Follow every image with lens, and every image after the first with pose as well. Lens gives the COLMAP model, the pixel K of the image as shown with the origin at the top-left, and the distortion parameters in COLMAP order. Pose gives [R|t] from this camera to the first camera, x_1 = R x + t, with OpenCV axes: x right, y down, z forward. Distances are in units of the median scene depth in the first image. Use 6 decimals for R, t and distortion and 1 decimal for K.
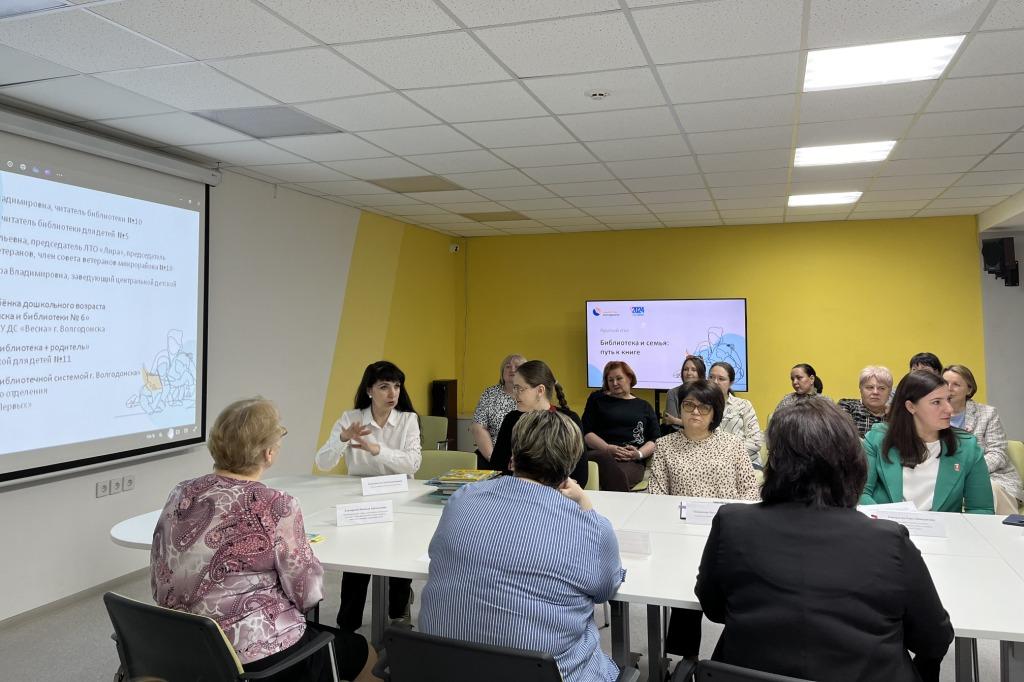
lens RADIAL K [[777.2, 0, 513.4], [0, 777.2, 354.7], [0, 0, 1]] dist [0.008432, -0.001468]
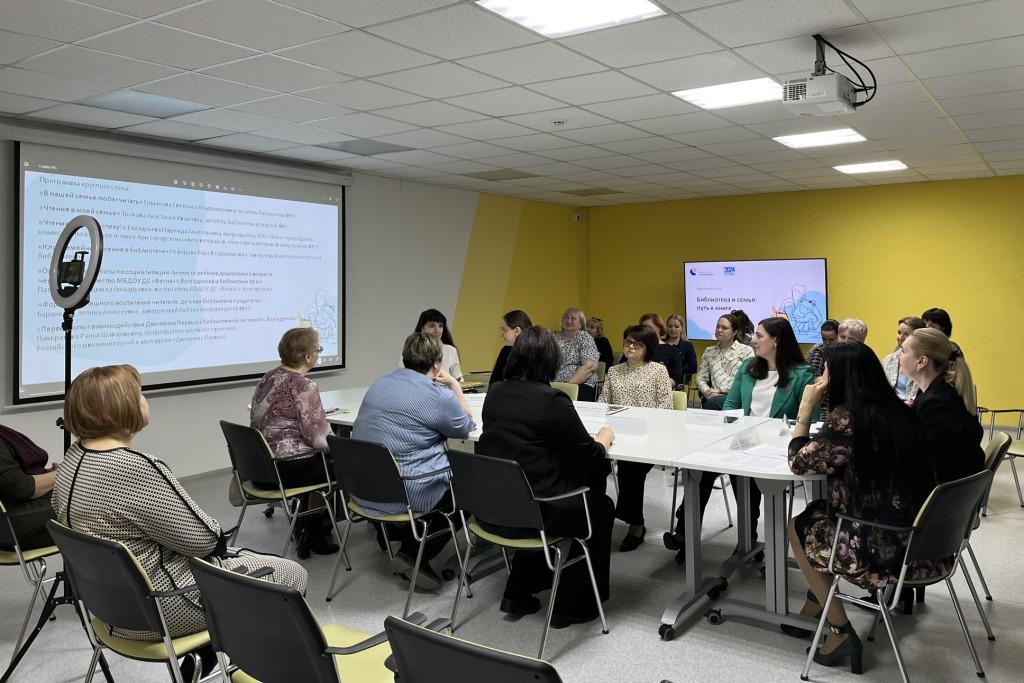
lens RADIAL K [[777.2, 0, 513.4], [0, 777.2, 355.2], [0, 0, 1]] dist [0.008432, -0.001468]
pose [[0.960702, 0.020171, -0.276847, 0.335931], [-0.005117, 0.998474, 0.054993, 0.009735], [0.277534, -0.051415, 0.959339, -0.316510]]
